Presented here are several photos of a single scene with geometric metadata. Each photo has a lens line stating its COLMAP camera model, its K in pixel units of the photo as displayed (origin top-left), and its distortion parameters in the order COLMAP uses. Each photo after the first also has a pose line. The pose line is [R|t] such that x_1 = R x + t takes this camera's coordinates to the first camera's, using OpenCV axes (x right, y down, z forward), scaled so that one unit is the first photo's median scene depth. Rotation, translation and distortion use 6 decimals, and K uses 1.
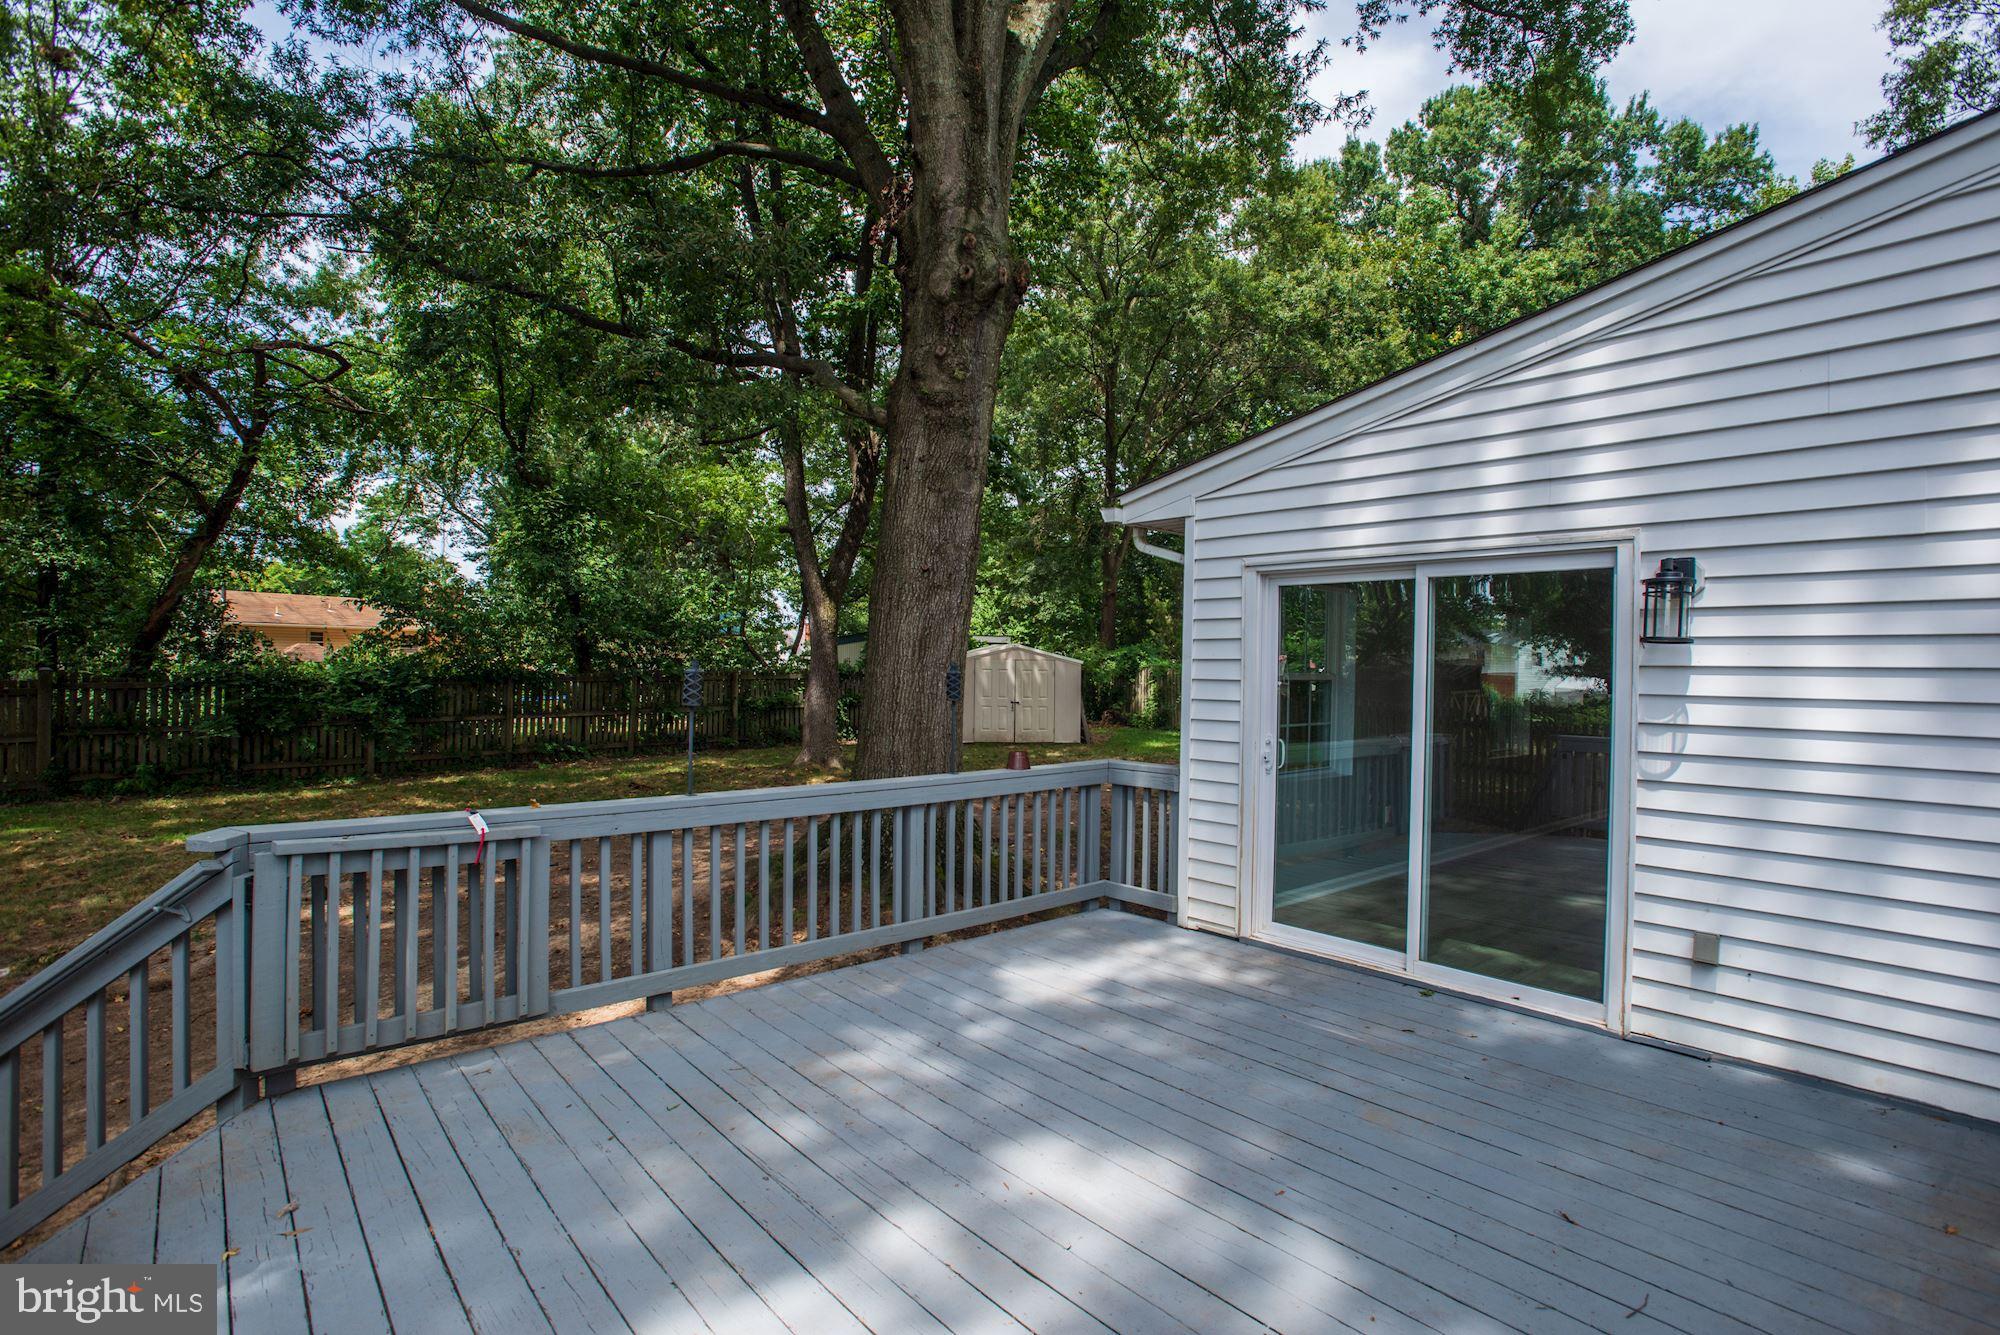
lens RADIAL K [[960.0, 0, 1000.0], [0, 960.0, 667.5], [0, 0, 1]] dist [-0.001461, -0.000221]
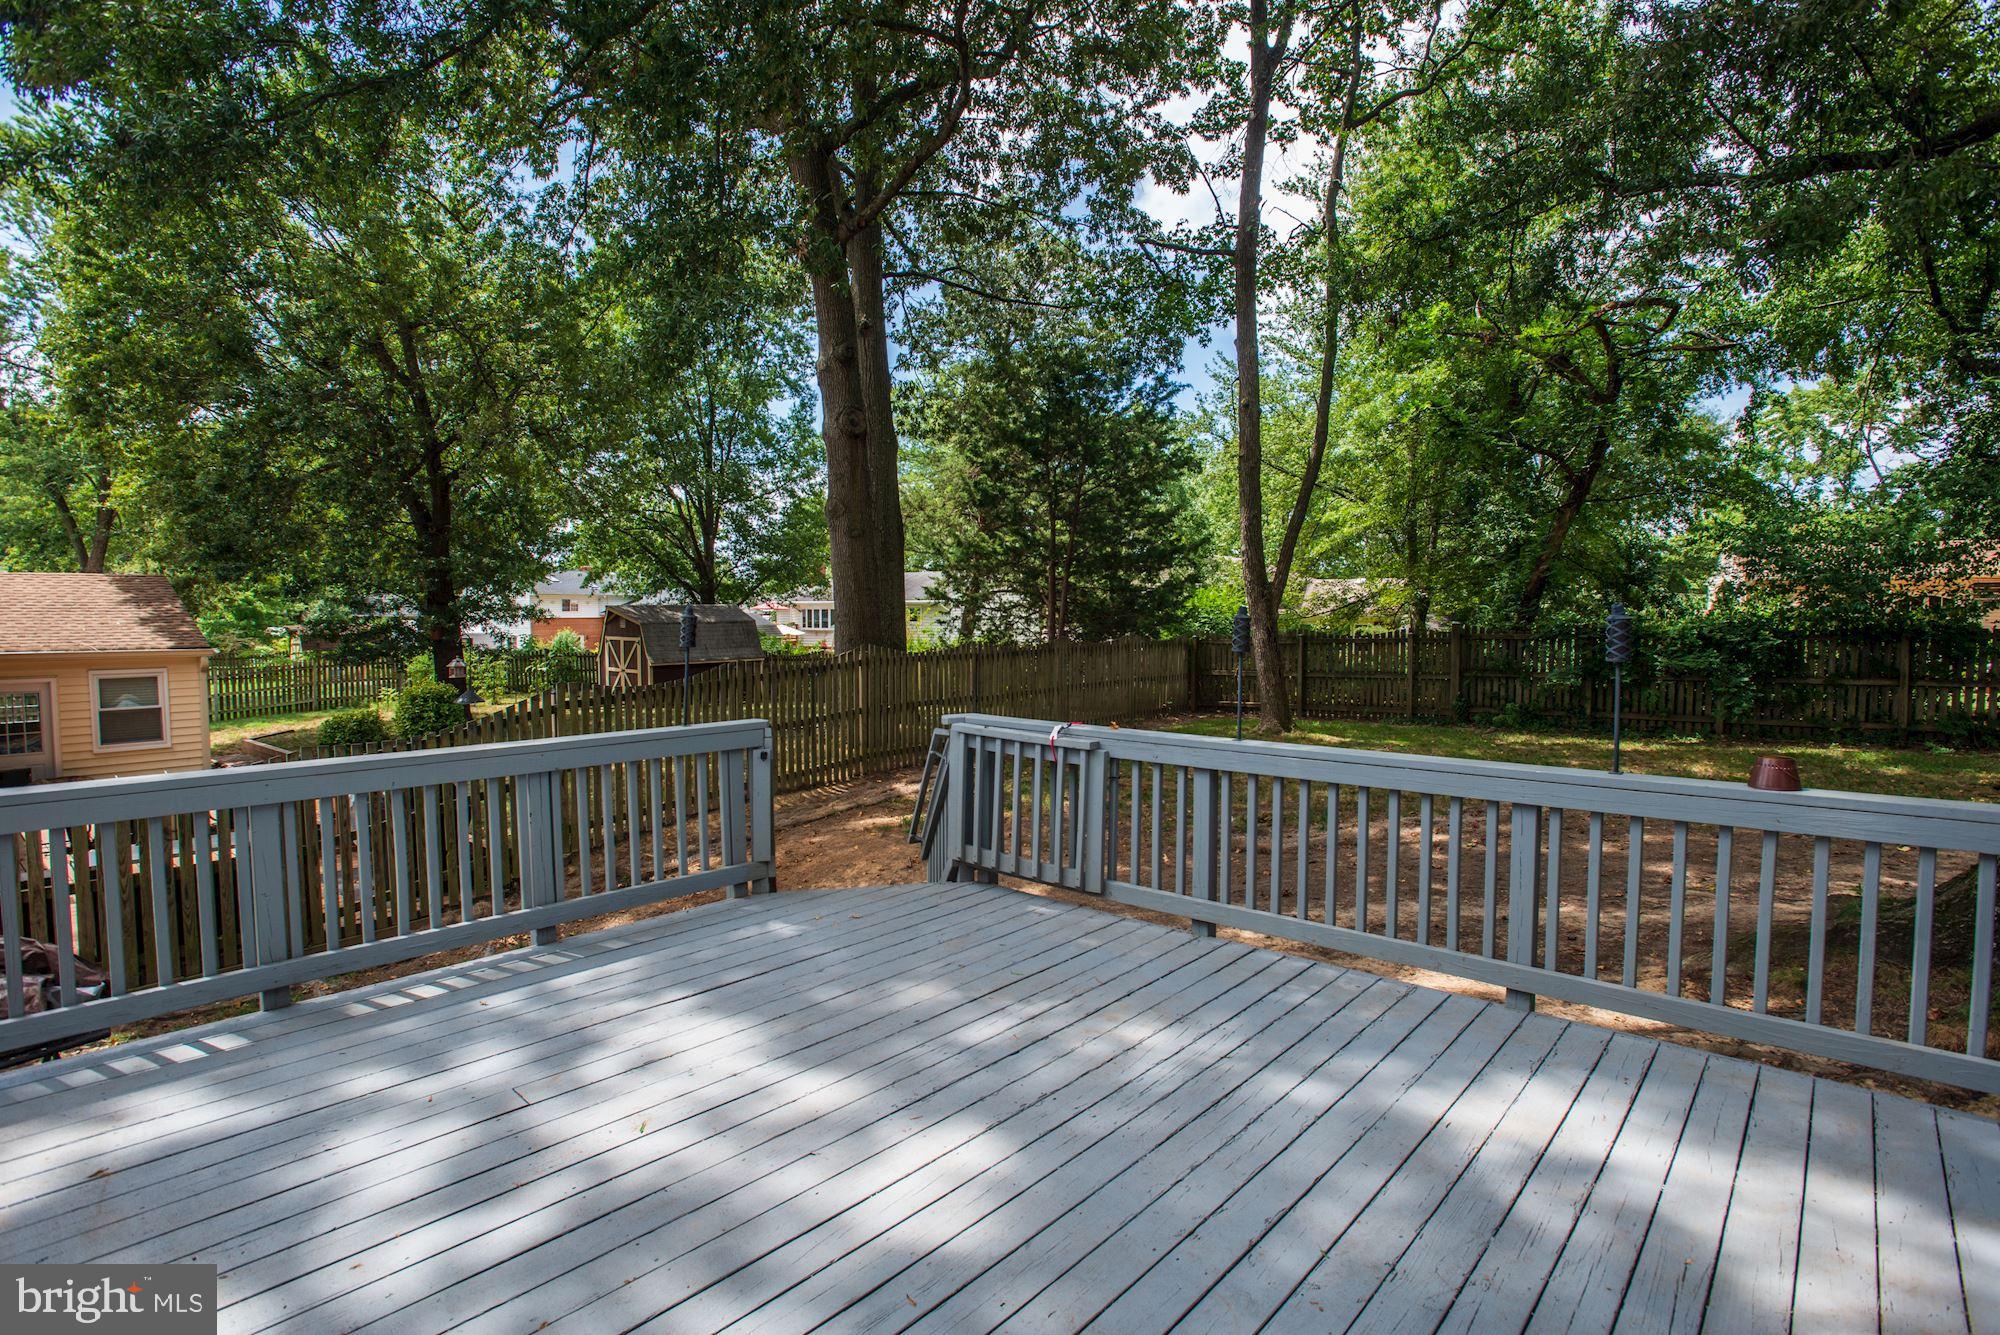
lens RADIAL K [[978.1, 0, 1000.0], [0, 978.1, 667.5], [0, 0, 1]] dist [-0.051665, -0.000112]
pose [[0.109744, 0.036382, -0.993294, 0.610297], [0.004228, 0.999304, 0.037069, 0.026816], [0.993951, -0.008268, 0.109514, 0.634502]]
